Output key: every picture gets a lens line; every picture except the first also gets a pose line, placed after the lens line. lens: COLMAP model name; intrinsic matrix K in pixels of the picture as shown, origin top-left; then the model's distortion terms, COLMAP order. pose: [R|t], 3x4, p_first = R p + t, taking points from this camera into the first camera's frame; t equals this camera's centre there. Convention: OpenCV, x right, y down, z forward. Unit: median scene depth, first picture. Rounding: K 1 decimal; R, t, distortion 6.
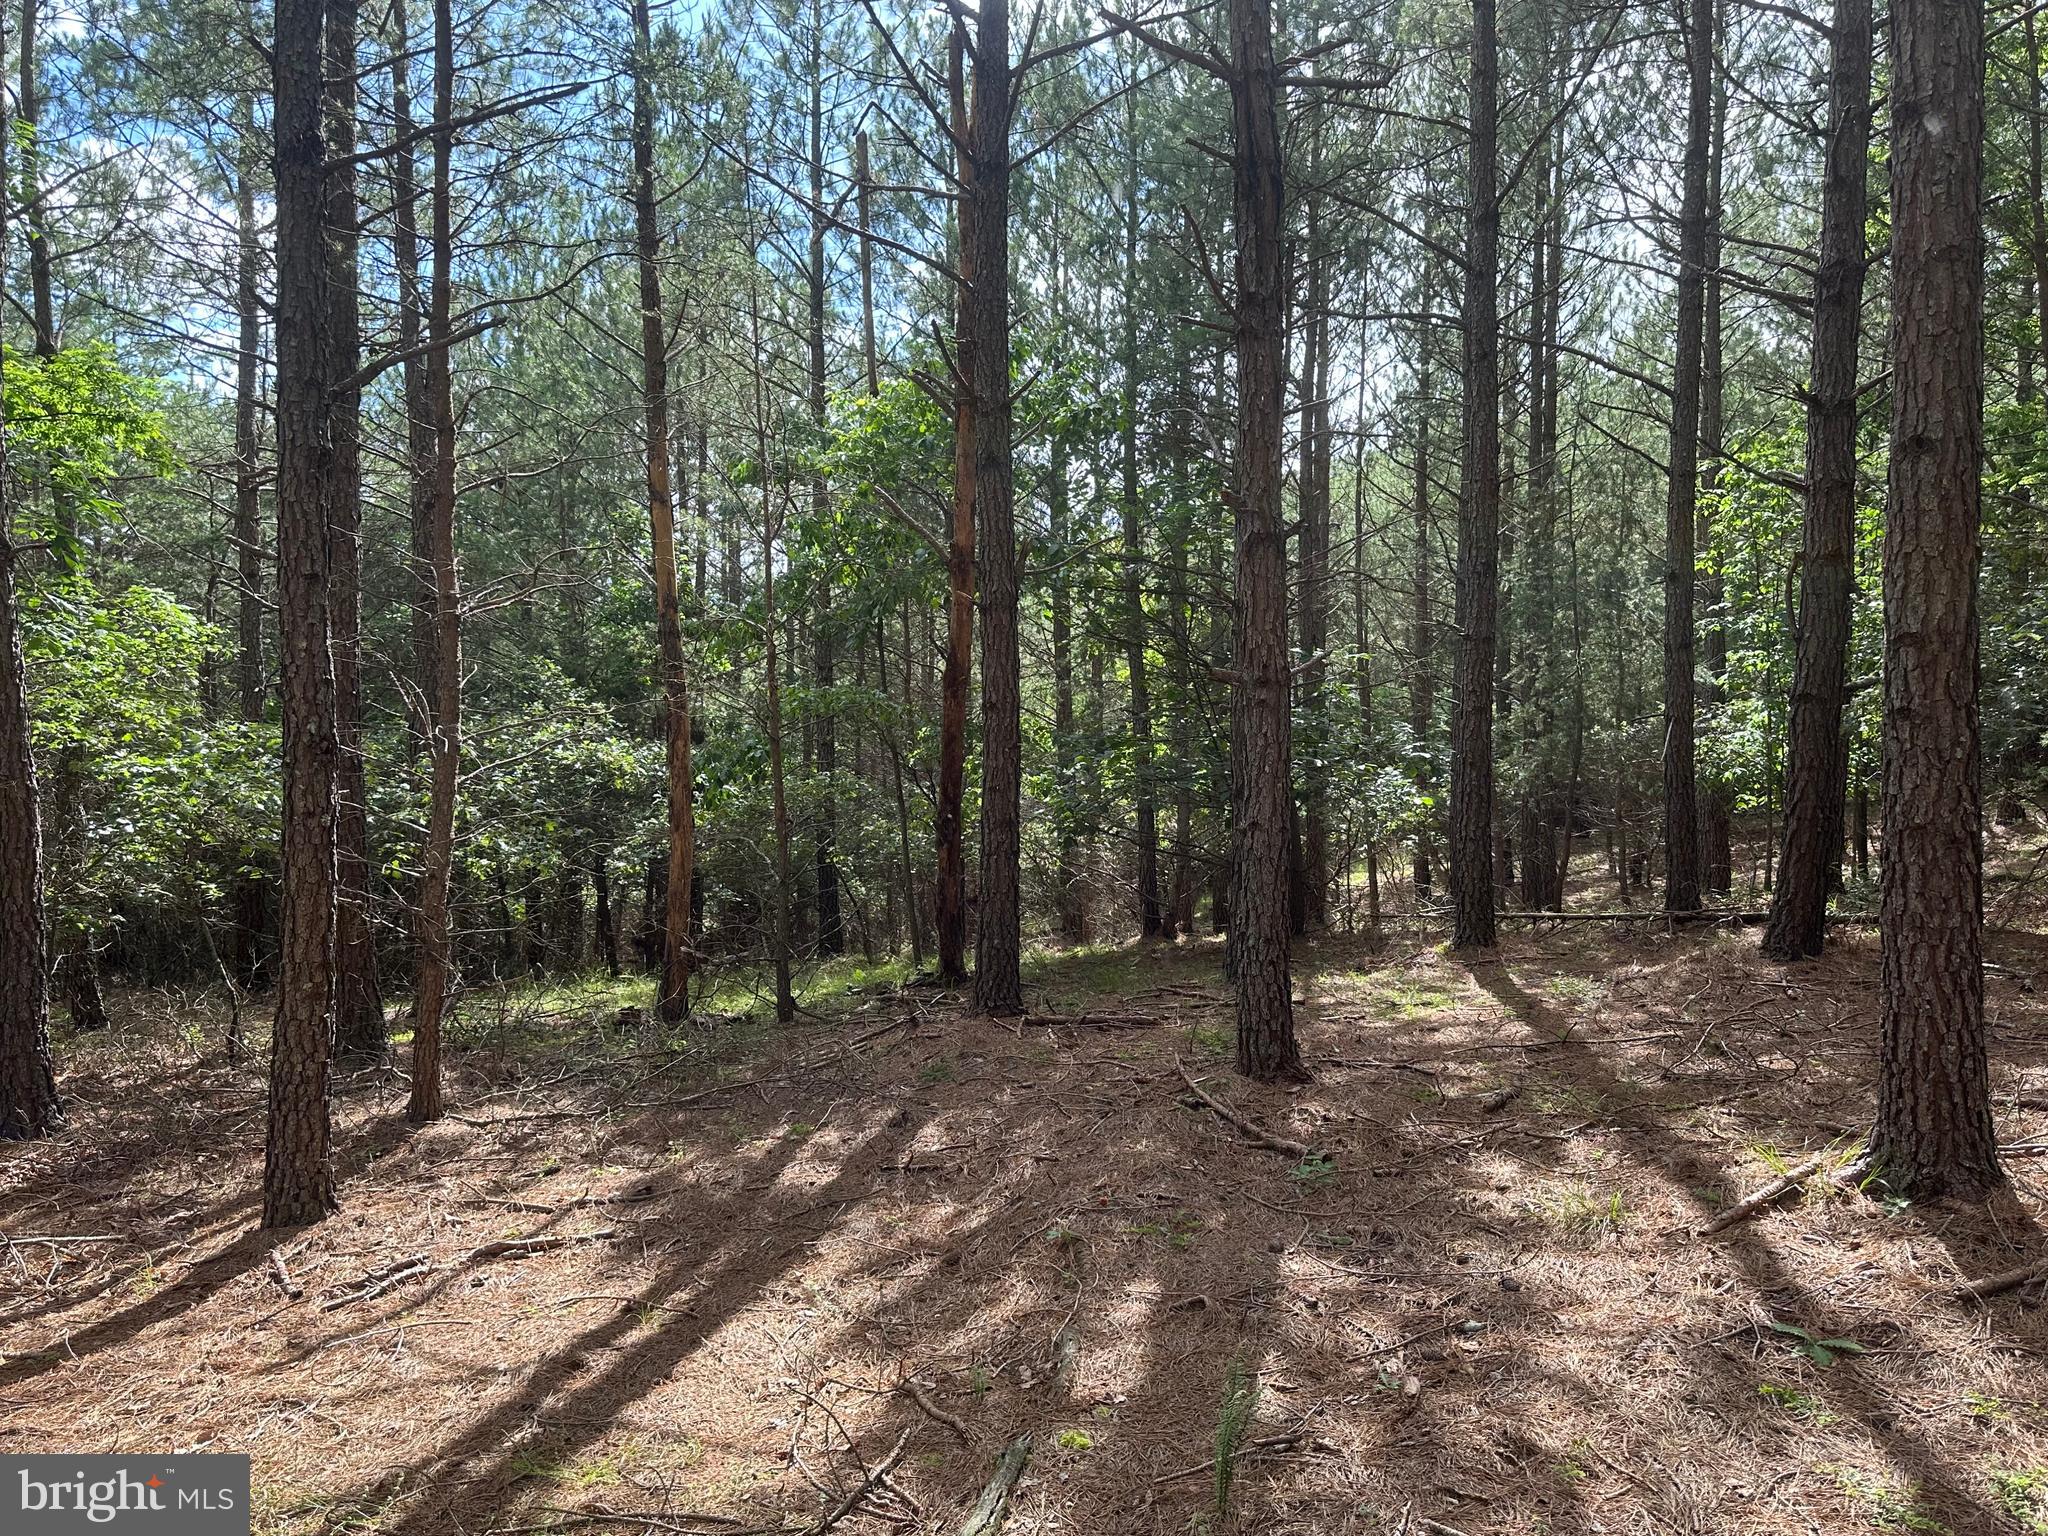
lens RADIAL K [[1435.7, 0, 1026.8], [0, 1435.7, 798.3], [0, 0, 1]] dist [-0.000799, -0.007256]
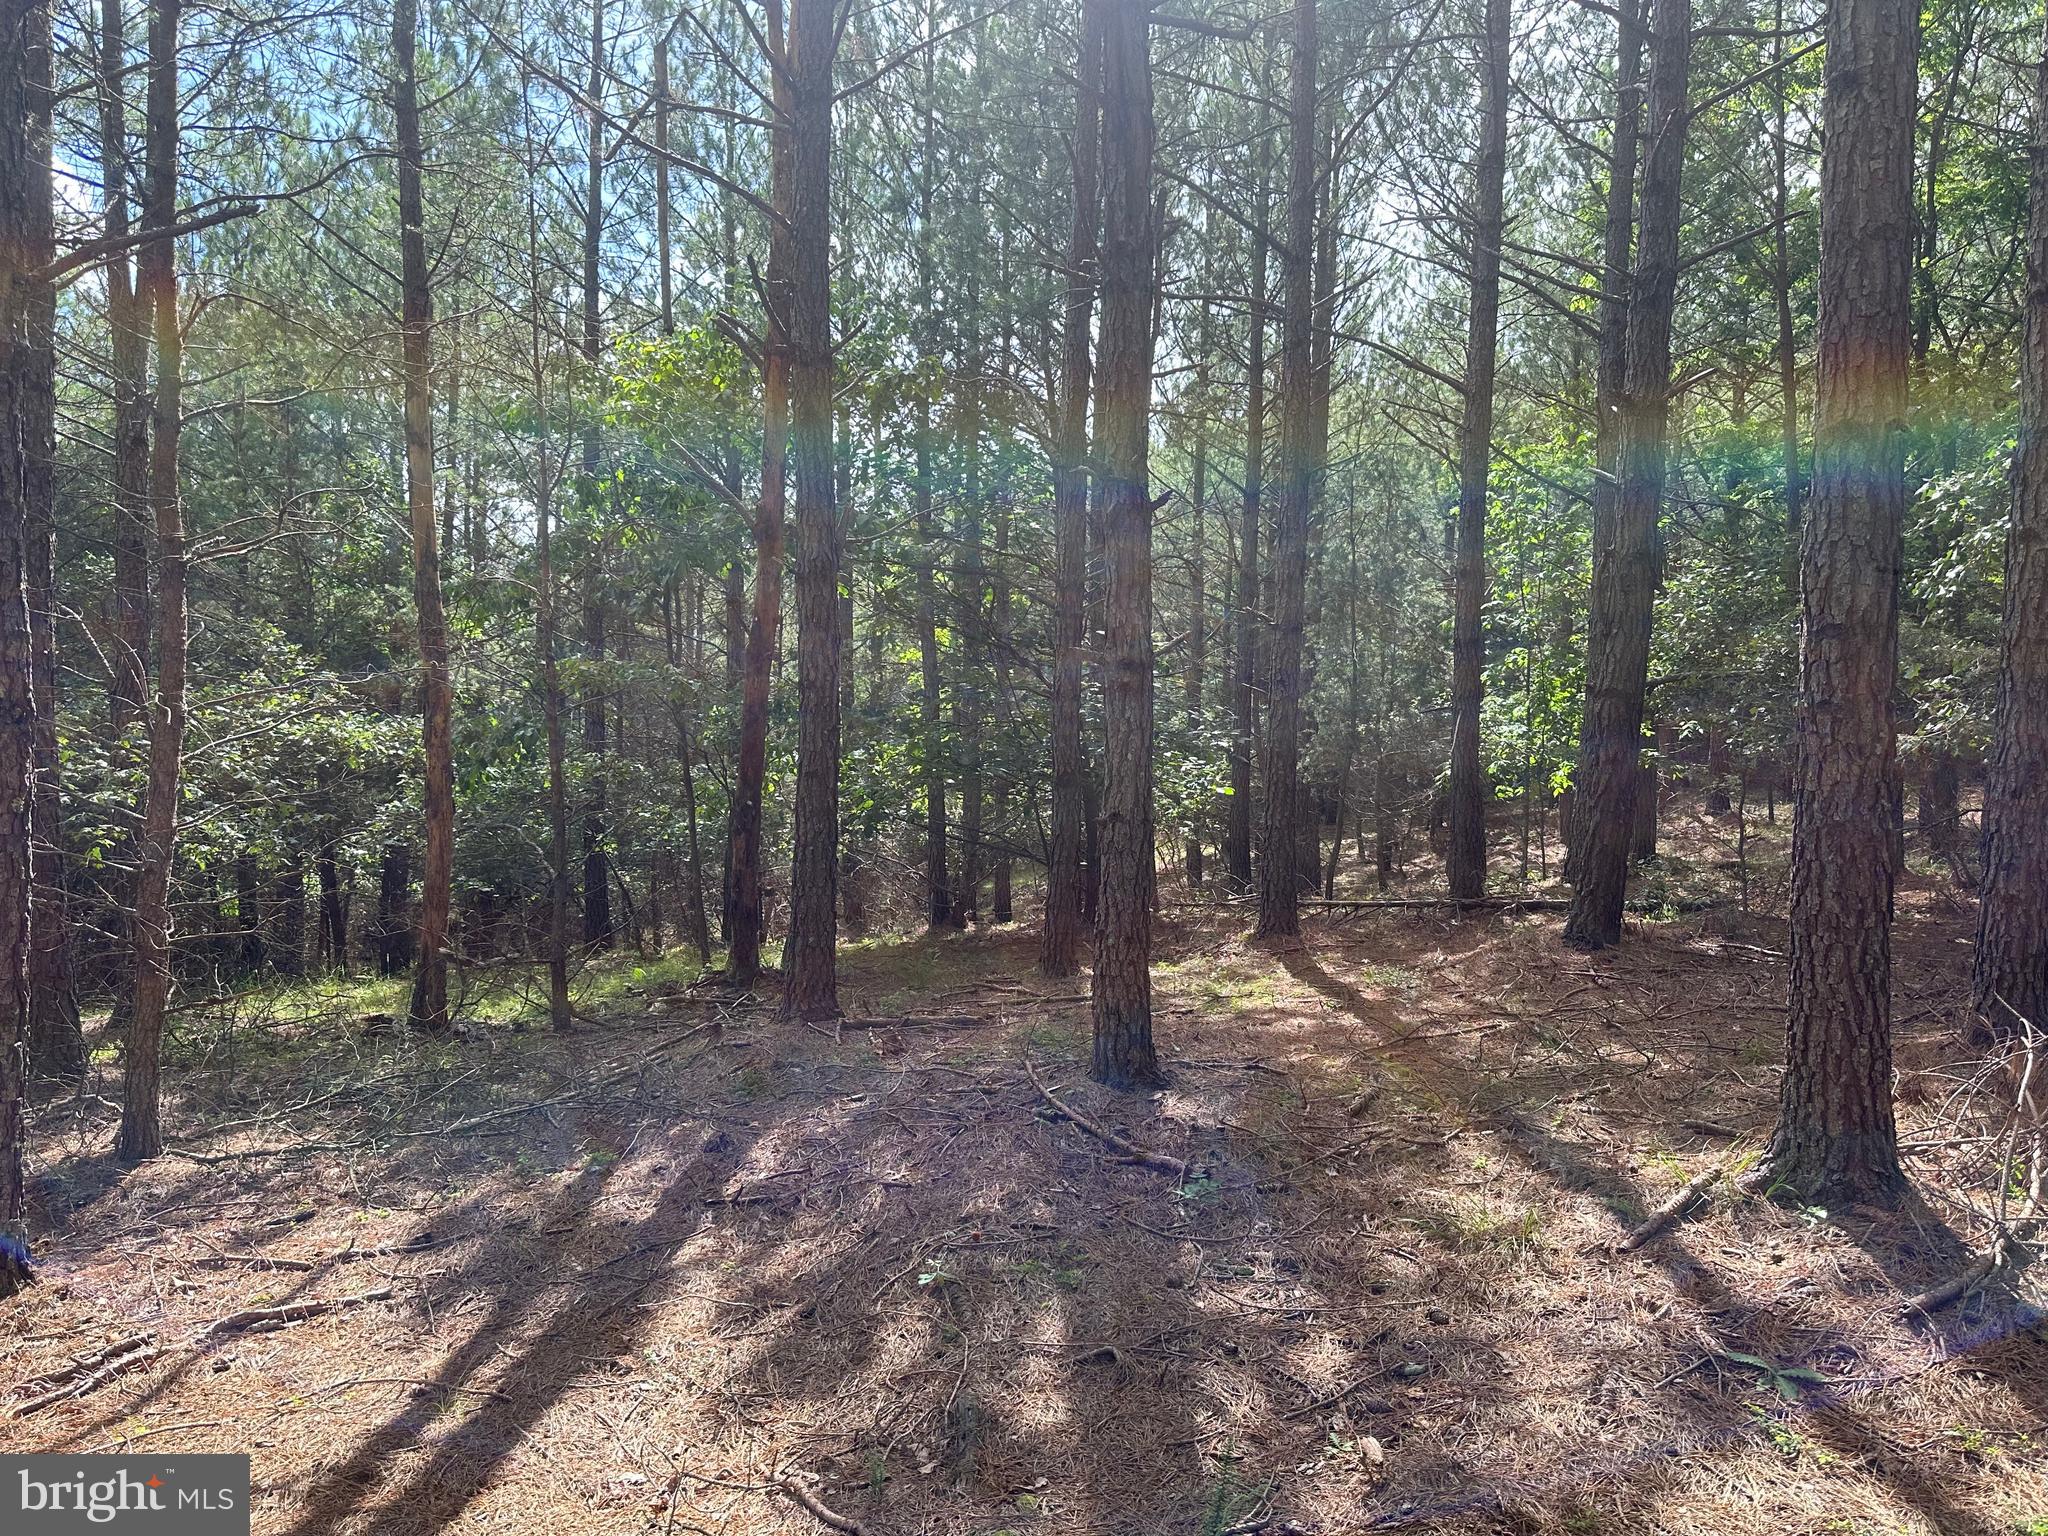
lens RADIAL K [[1435.7, 0, 1026.8], [0, 1435.7, 798.3], [0, 0, 1]] dist [-0.000799, -0.007256]
pose [[0.985312, 0.006737, 0.170634, -0.060182], [-0.008705, 0.999904, 0.010789, -0.002398], [-0.170544, -0.012116, 0.985275, 0.097334]]
